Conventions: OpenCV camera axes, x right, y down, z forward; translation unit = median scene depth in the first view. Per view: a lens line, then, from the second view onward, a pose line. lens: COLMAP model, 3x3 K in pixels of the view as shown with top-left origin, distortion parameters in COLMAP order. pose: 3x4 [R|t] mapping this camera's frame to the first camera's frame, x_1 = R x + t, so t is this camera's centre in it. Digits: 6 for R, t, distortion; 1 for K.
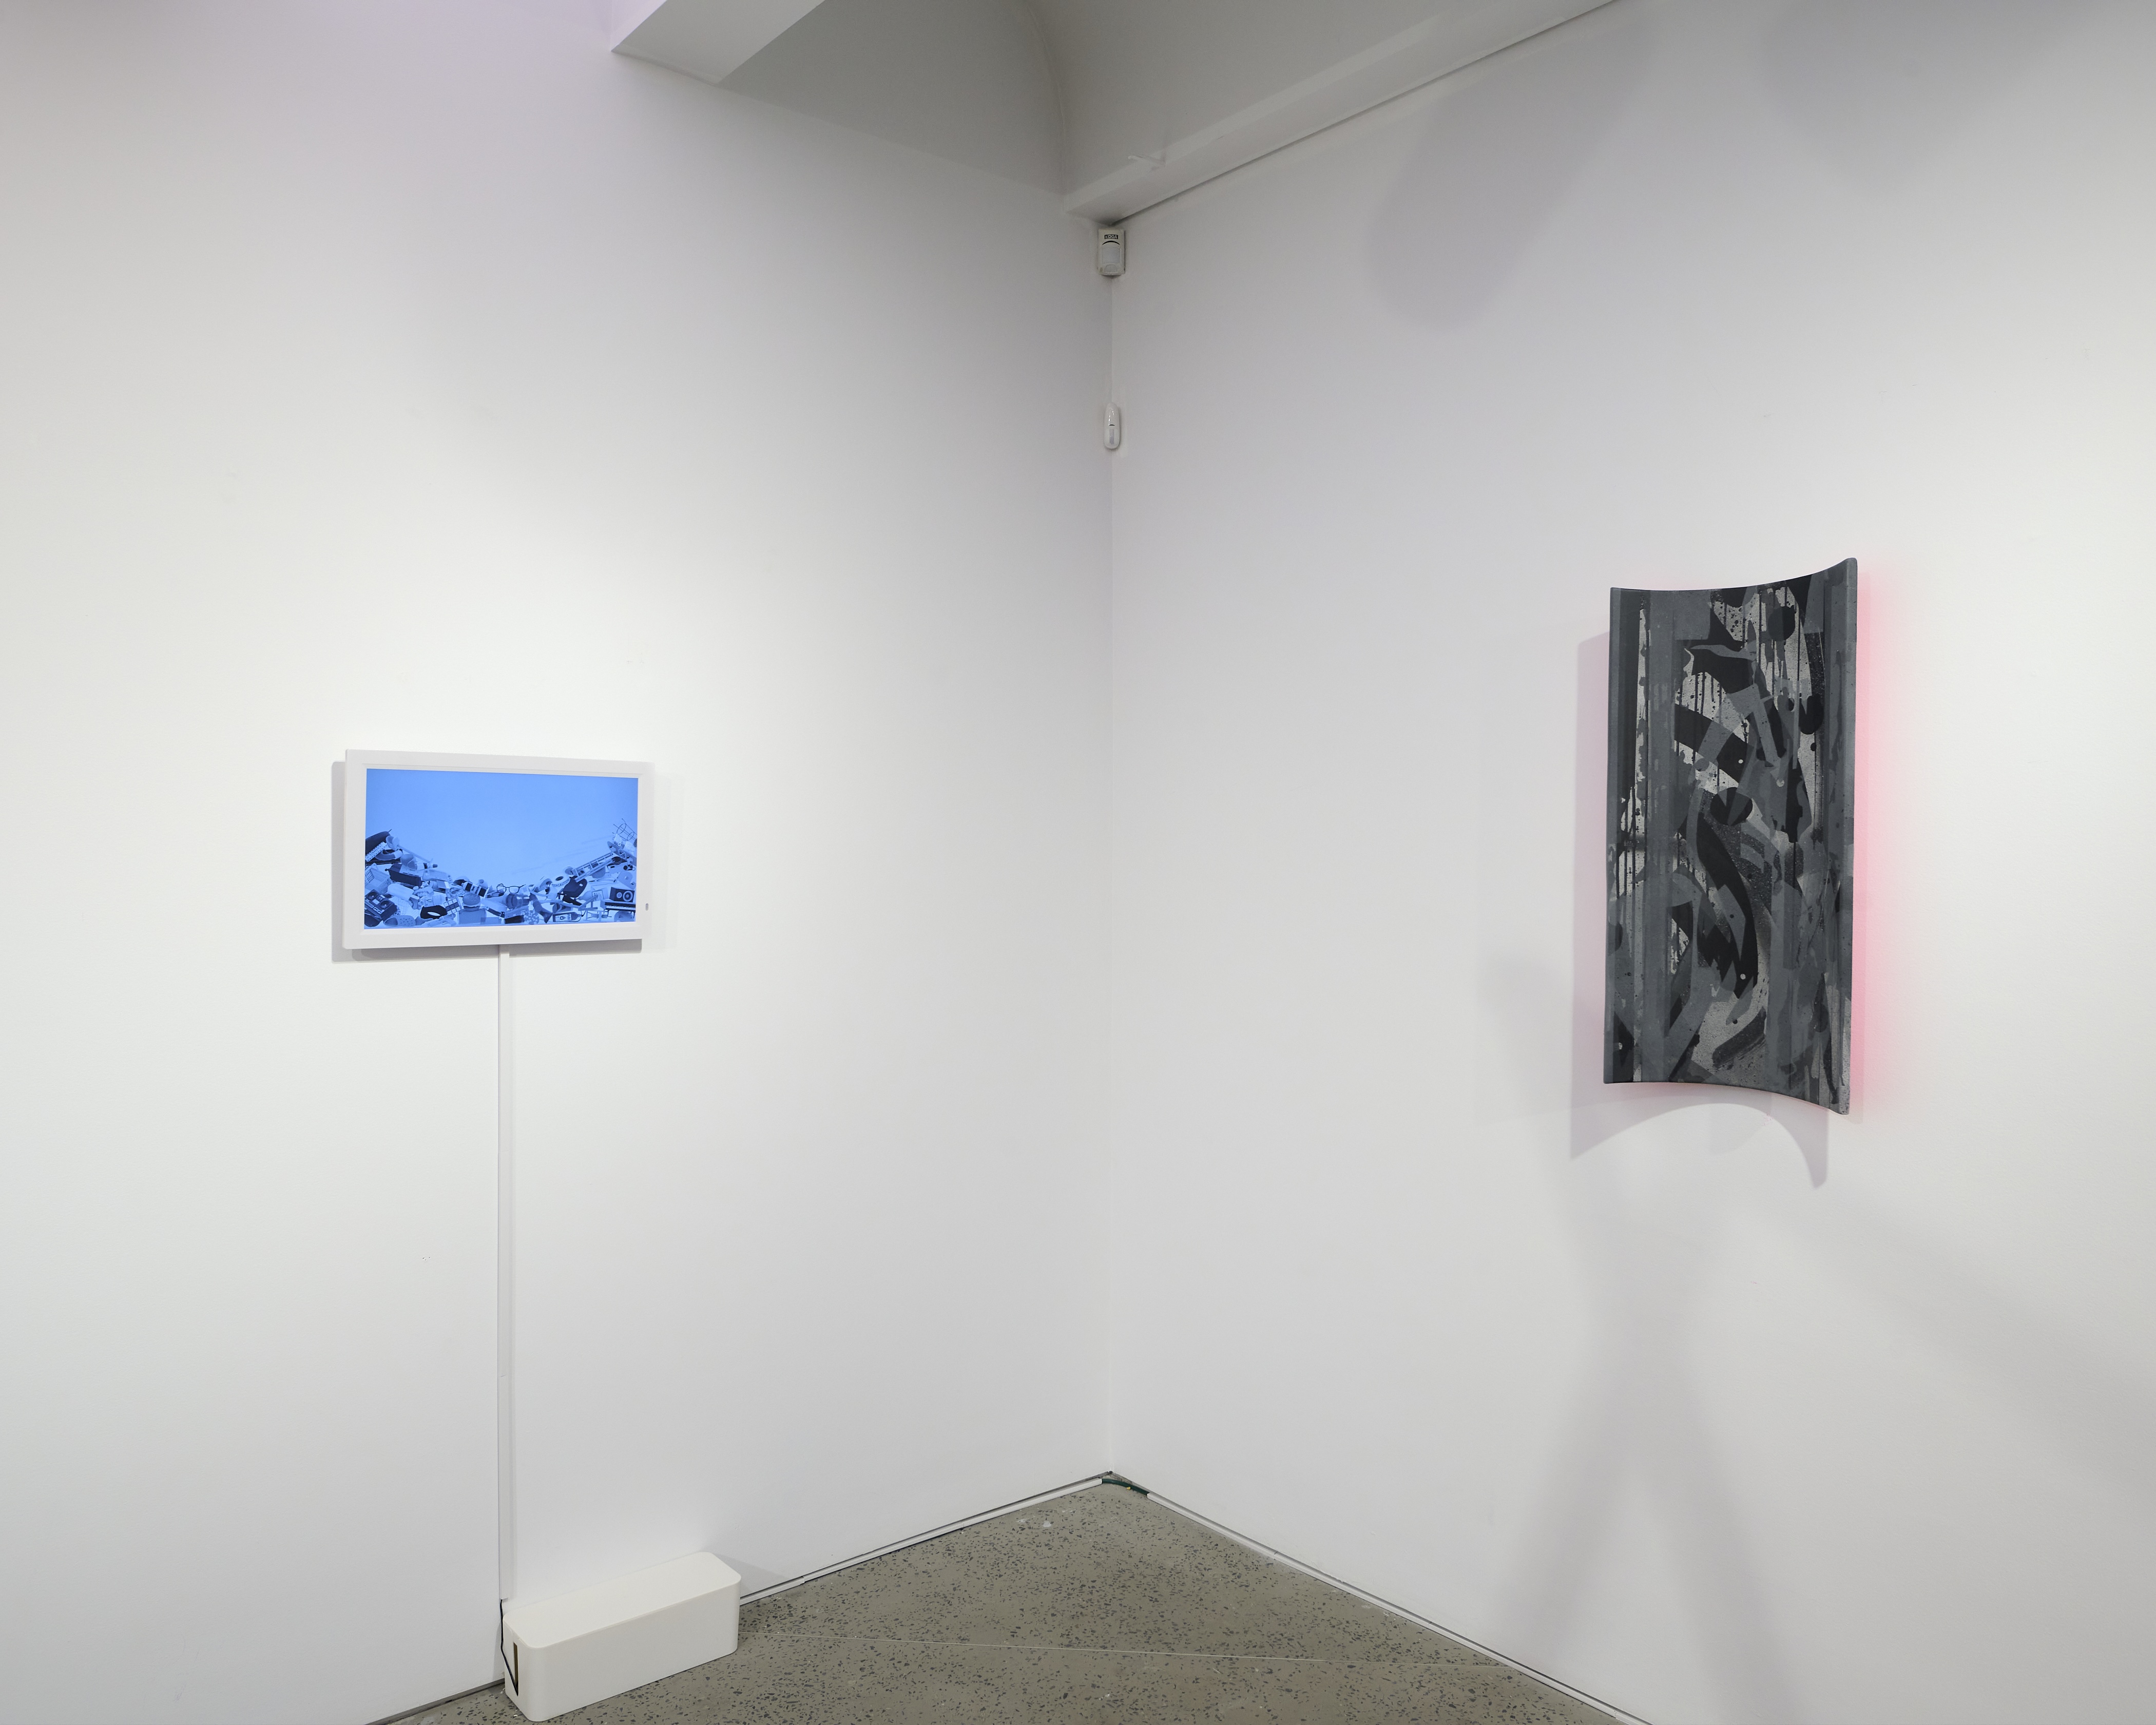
lens RADIAL K [[1580.2, 0, 1085.6], [0, 1580.2, 849.6], [0, 0, 1]] dist [0.006412, -0.000346]
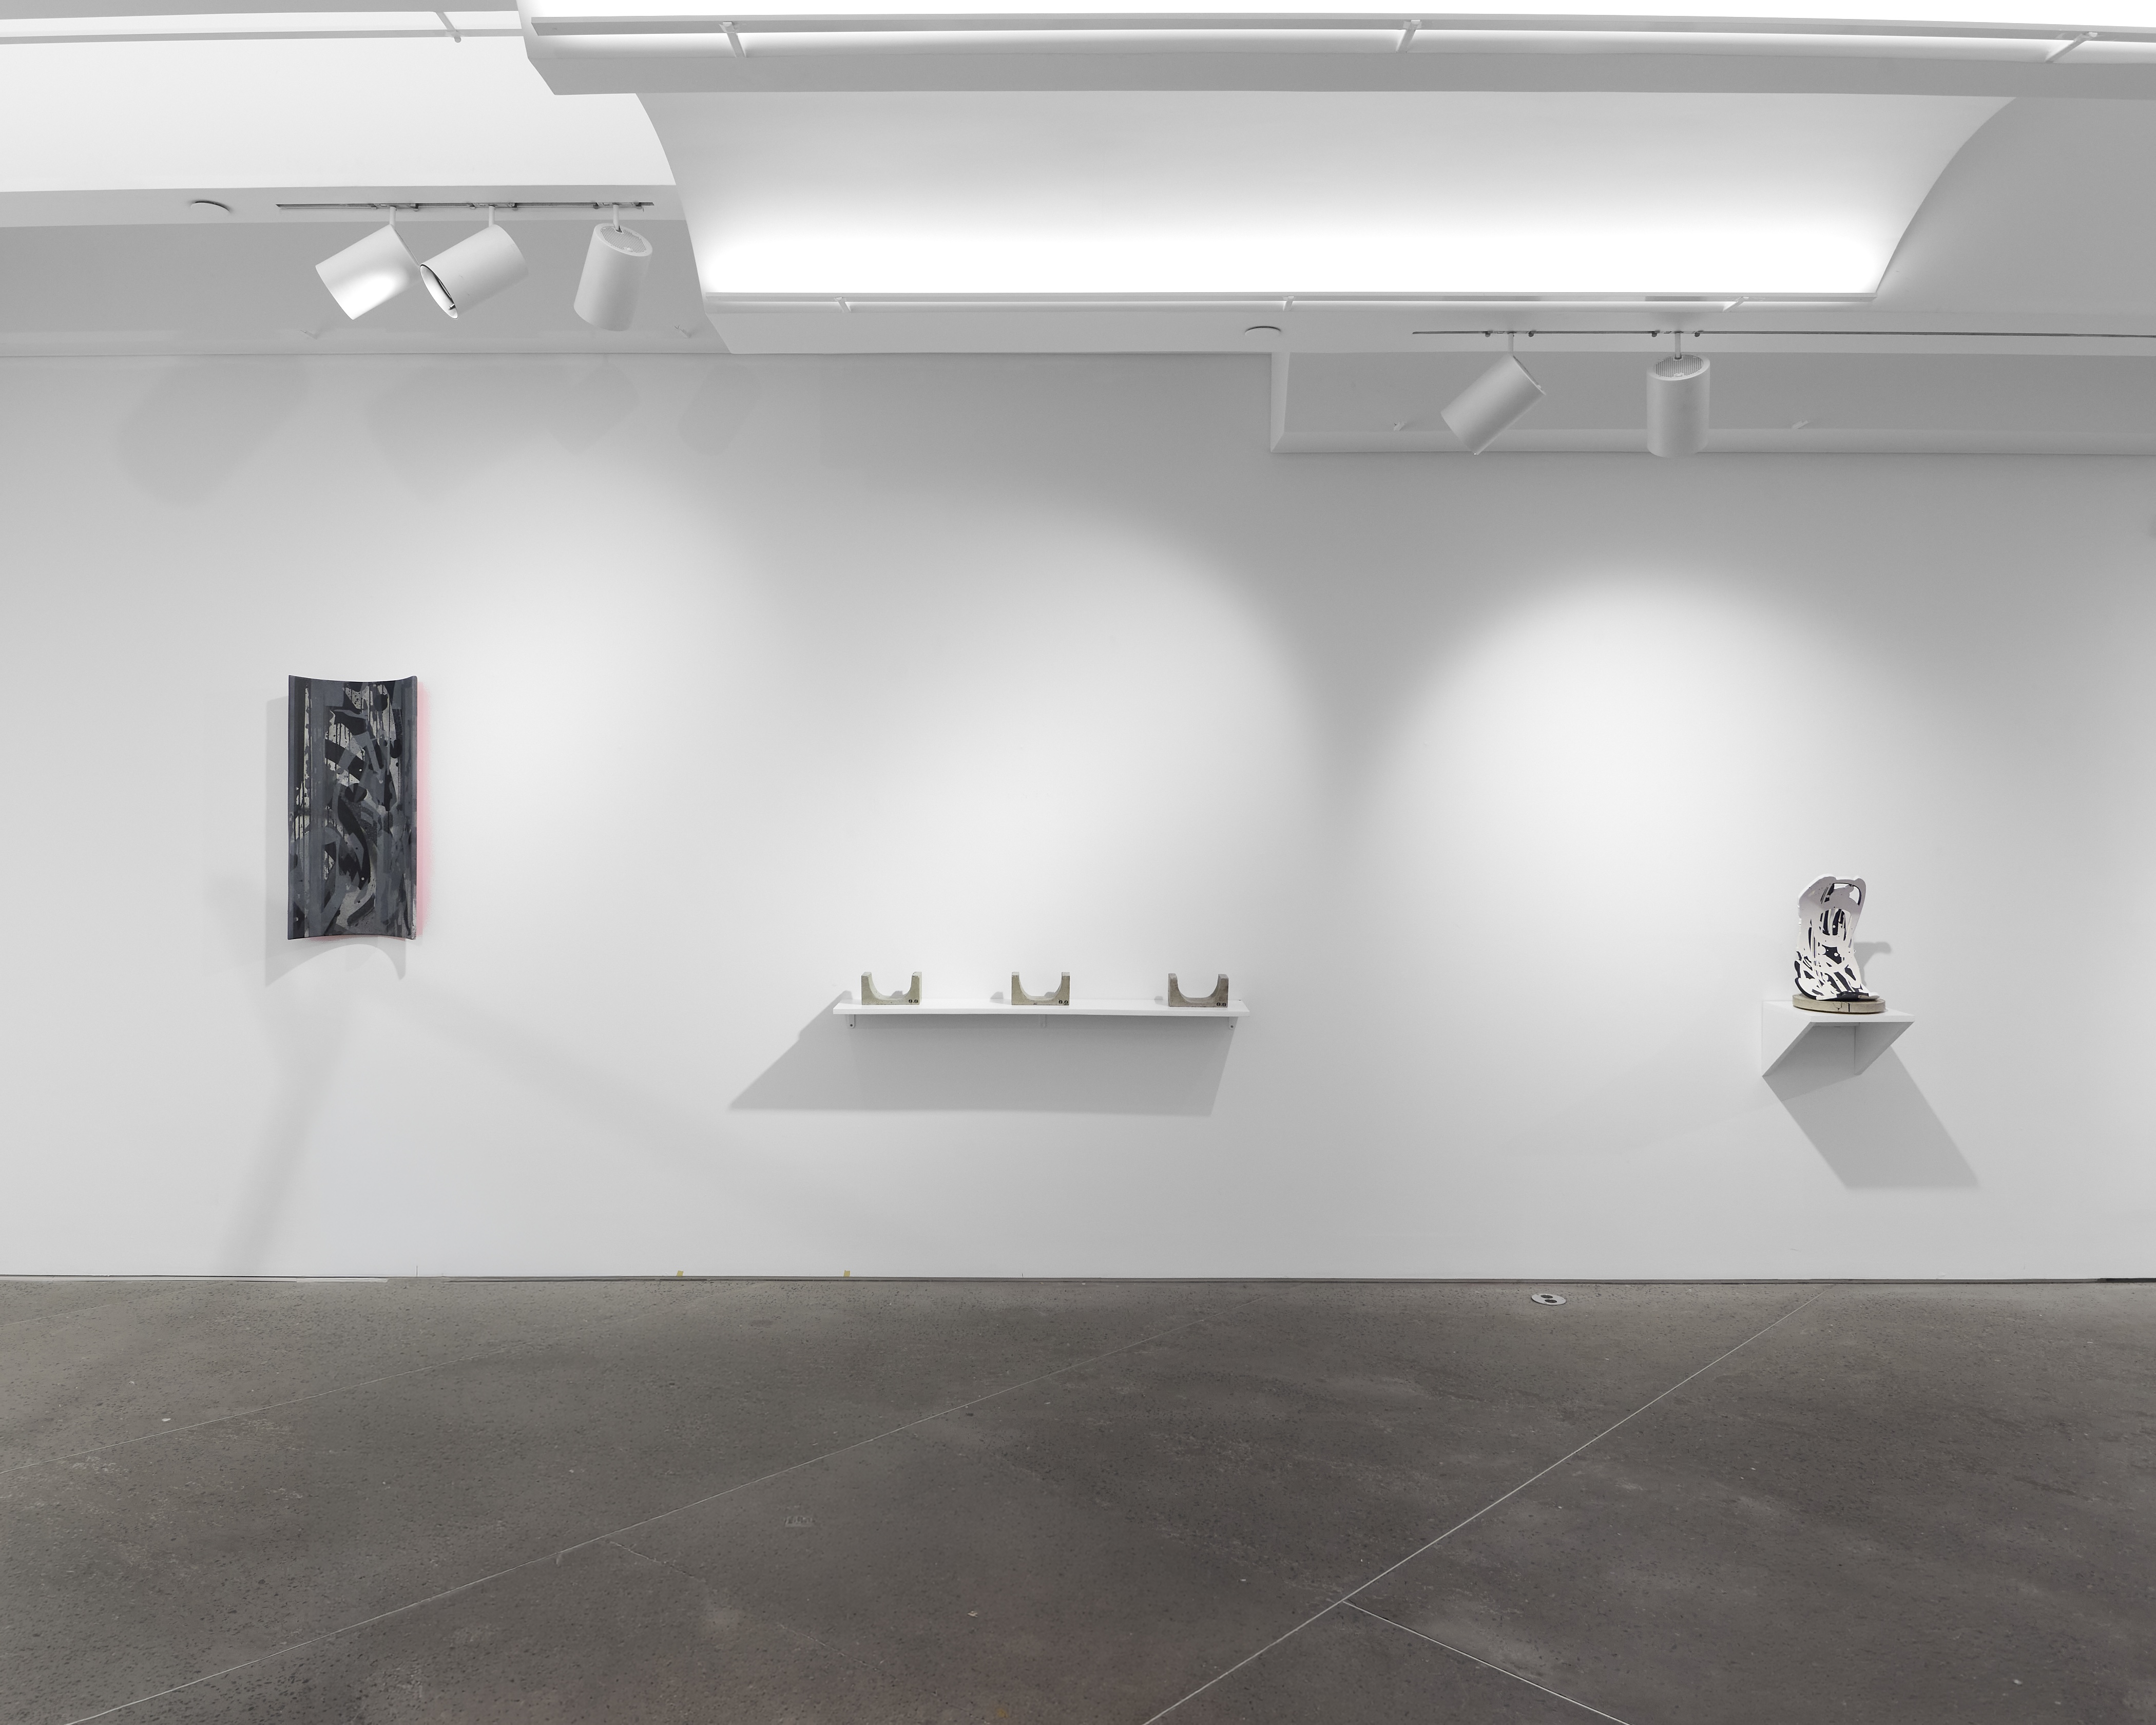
lens RADIAL K [[1491.5, 0, 1047.4], [0, 1491.5, 845.3], [0, 0, 1]] dist [-0.001636, -0.002879]
pose [[0.653315, -0.012602, 0.756981, -0.425422], [0.004912, 0.999911, 0.012406, 0.018793], [-0.757070, -0.004387, 0.653319, -0.845699]]
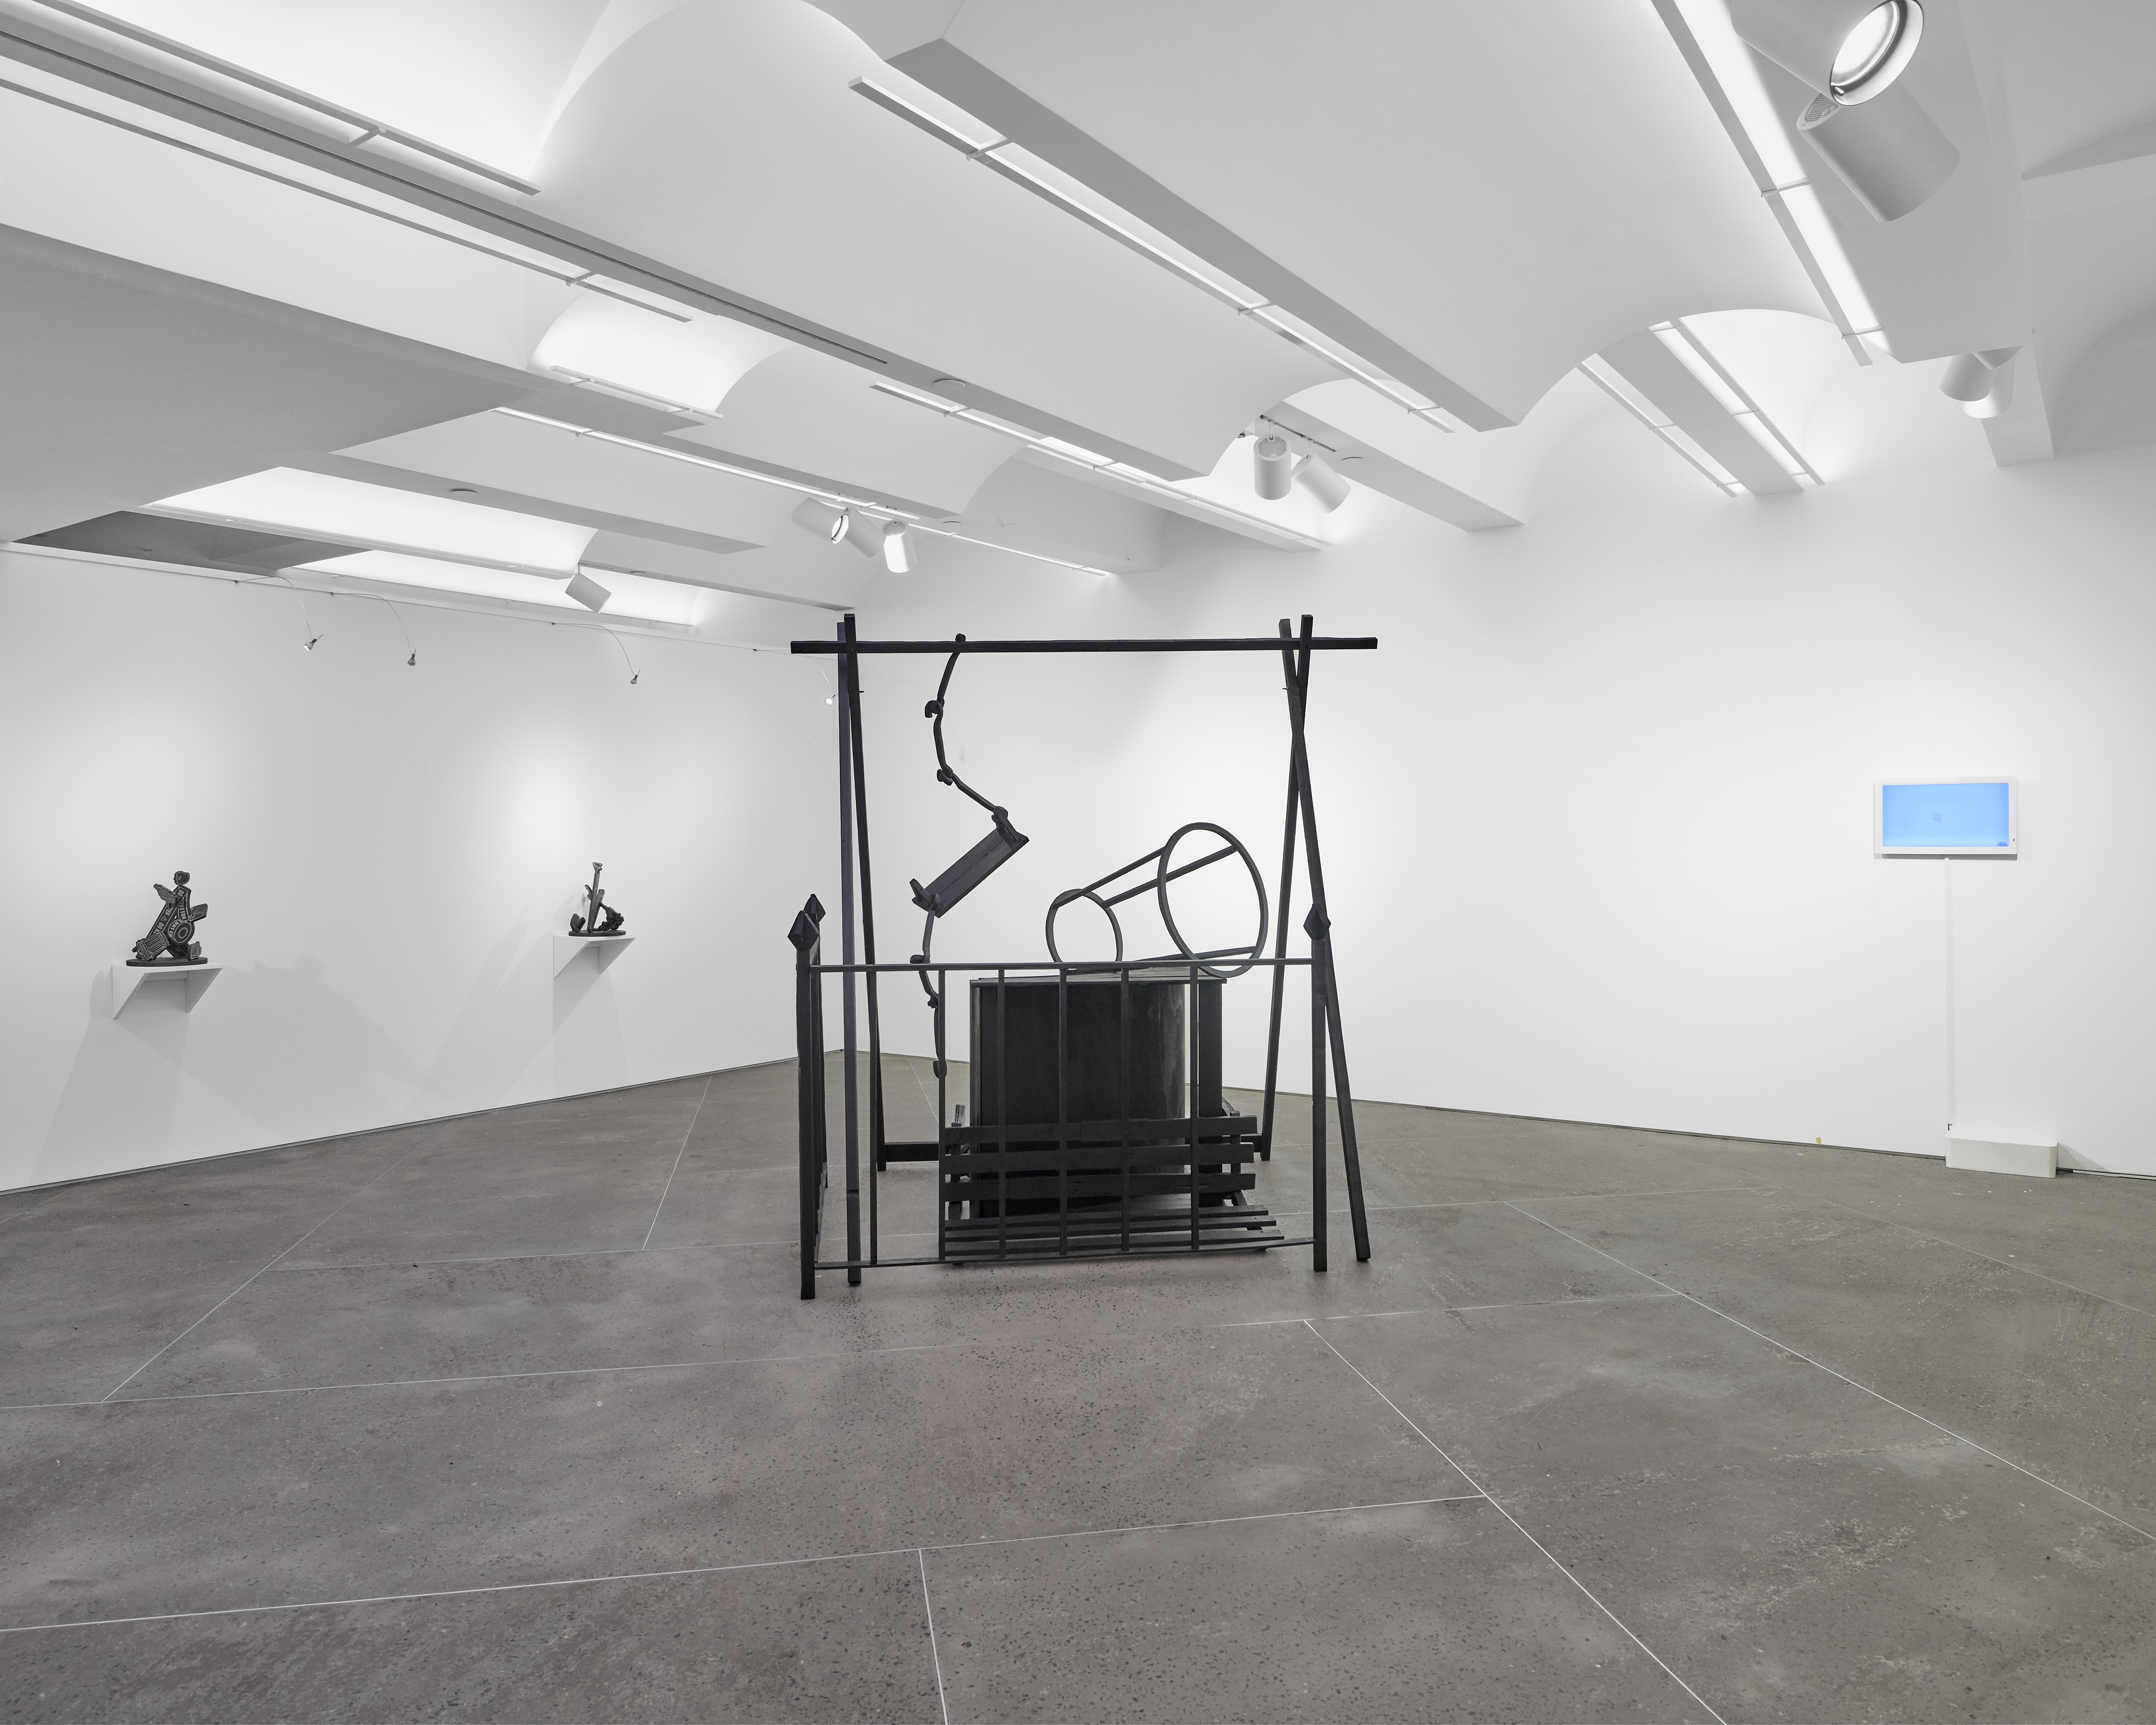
lens RADIAL K [[1512.5, 0, 1103.3], [0, 1512.5, 837.6], [0, 0, 1]] dist [0.008822, -0.022183]
pose [[0.270106, -0.007168, -0.962804, 1.632508], [0.005110, 0.999969, -0.006011, 0.044075], [0.962817, -0.003297, 0.270134, -0.942371]]
